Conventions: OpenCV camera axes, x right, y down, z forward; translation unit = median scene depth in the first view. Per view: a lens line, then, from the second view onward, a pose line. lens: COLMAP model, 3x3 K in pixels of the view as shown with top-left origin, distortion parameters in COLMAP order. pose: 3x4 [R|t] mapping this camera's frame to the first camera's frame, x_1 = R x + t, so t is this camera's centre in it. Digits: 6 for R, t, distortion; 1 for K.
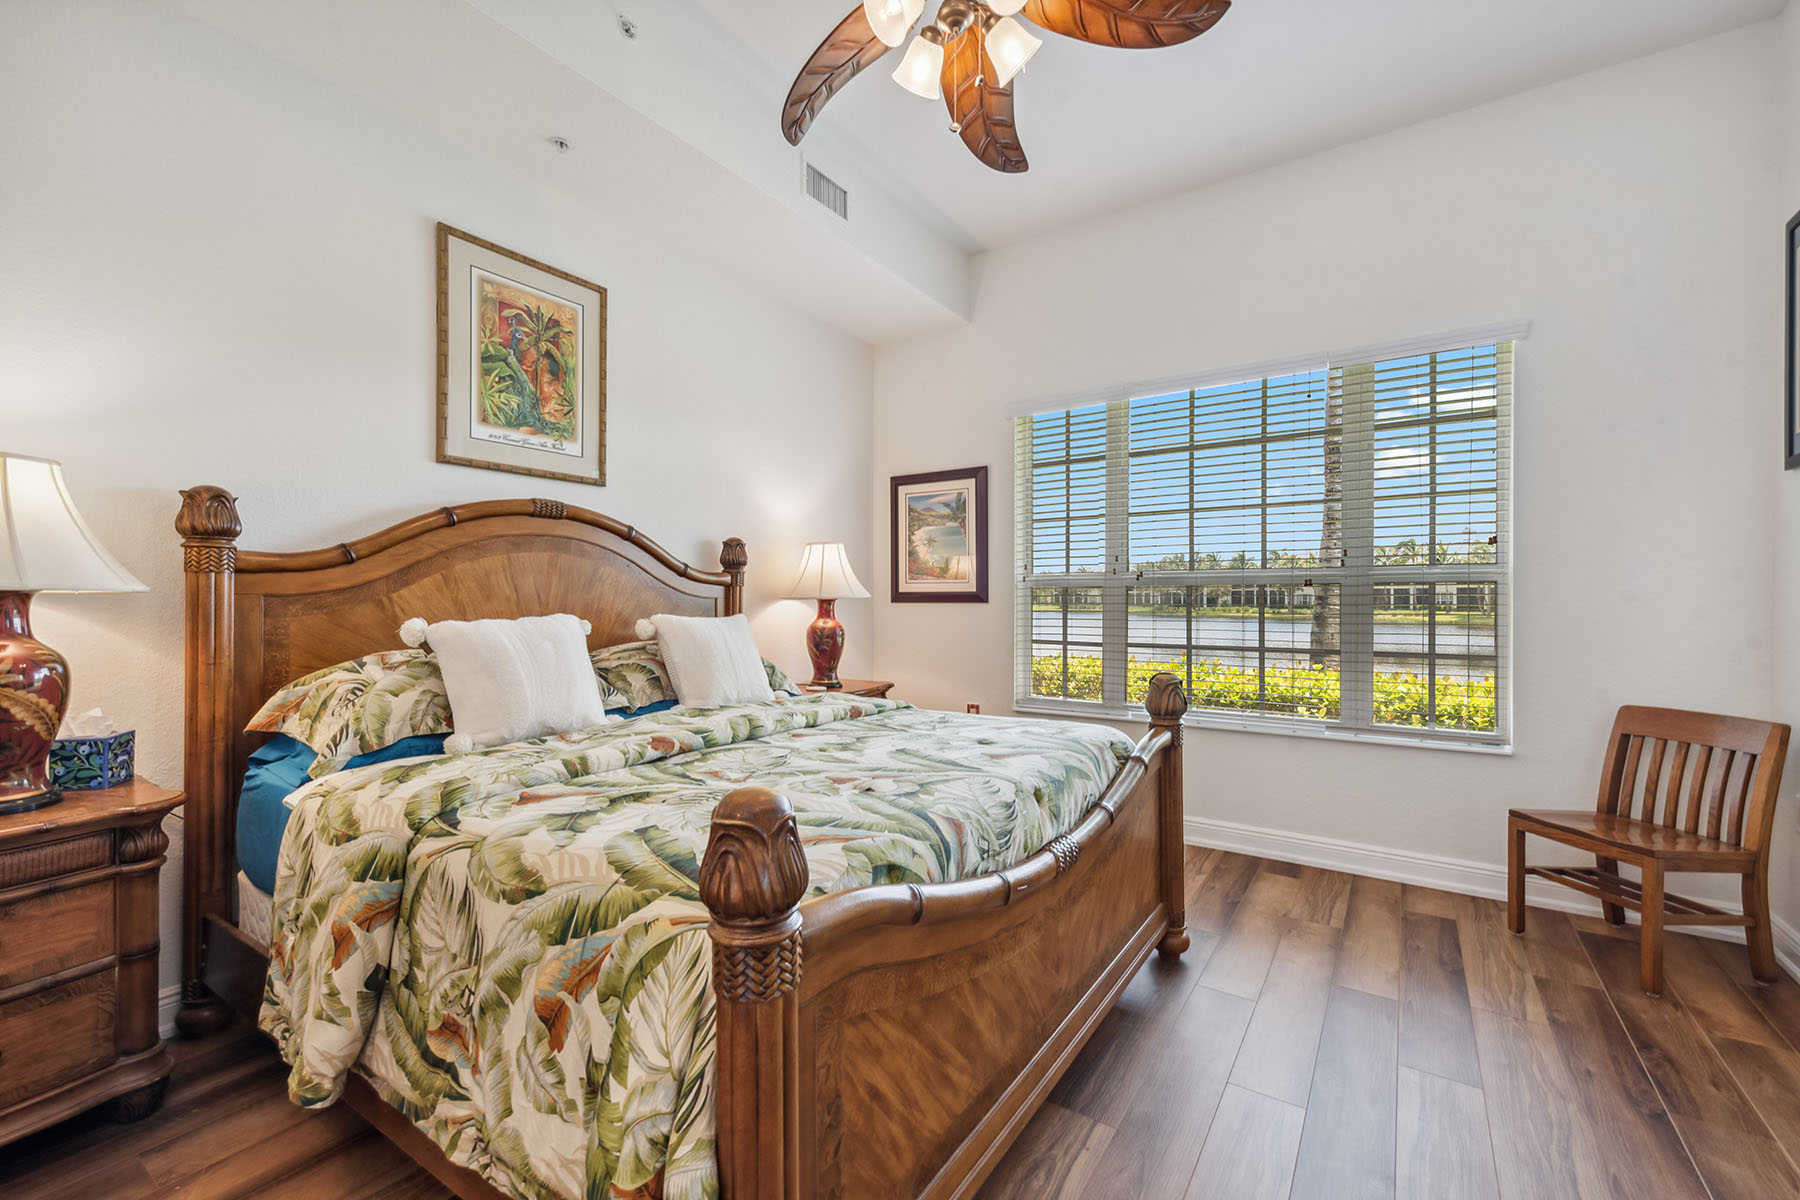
lens RADIAL K [[716.7, 0, 885.5], [0, 716.7, 597.1], [0, 0, 1]] dist [0.013269, -0.001847]
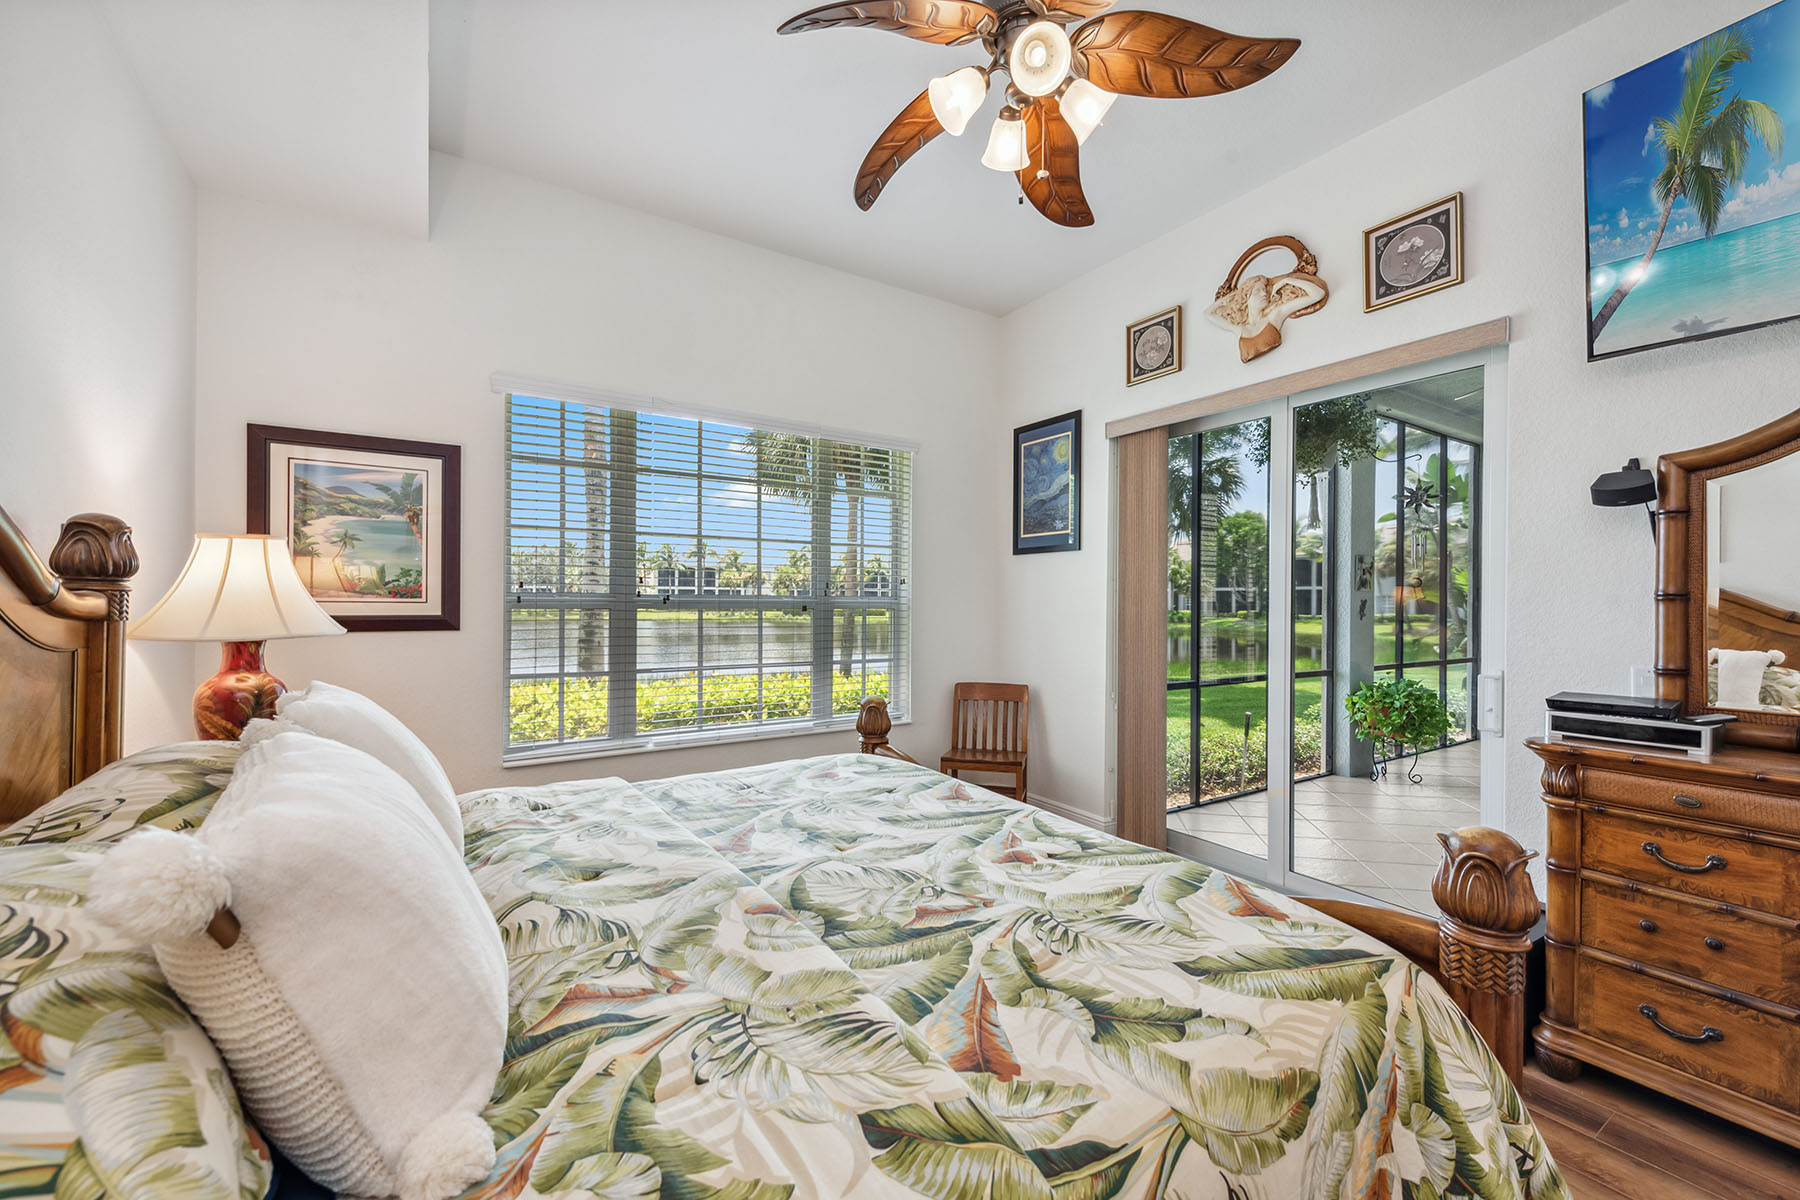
lens RADIAL K [[716.7, 0, 882.3], [0, 716.7, 601.2], [0, 0, 1]] dist [0.013269, -0.001847]
pose [[0.395697, 0.003304, 0.918375, -0.437866], [-0.009543, 0.999954, 0.000514, -0.032452], [-0.918332, -0.008967, 0.395710, 0.359047]]
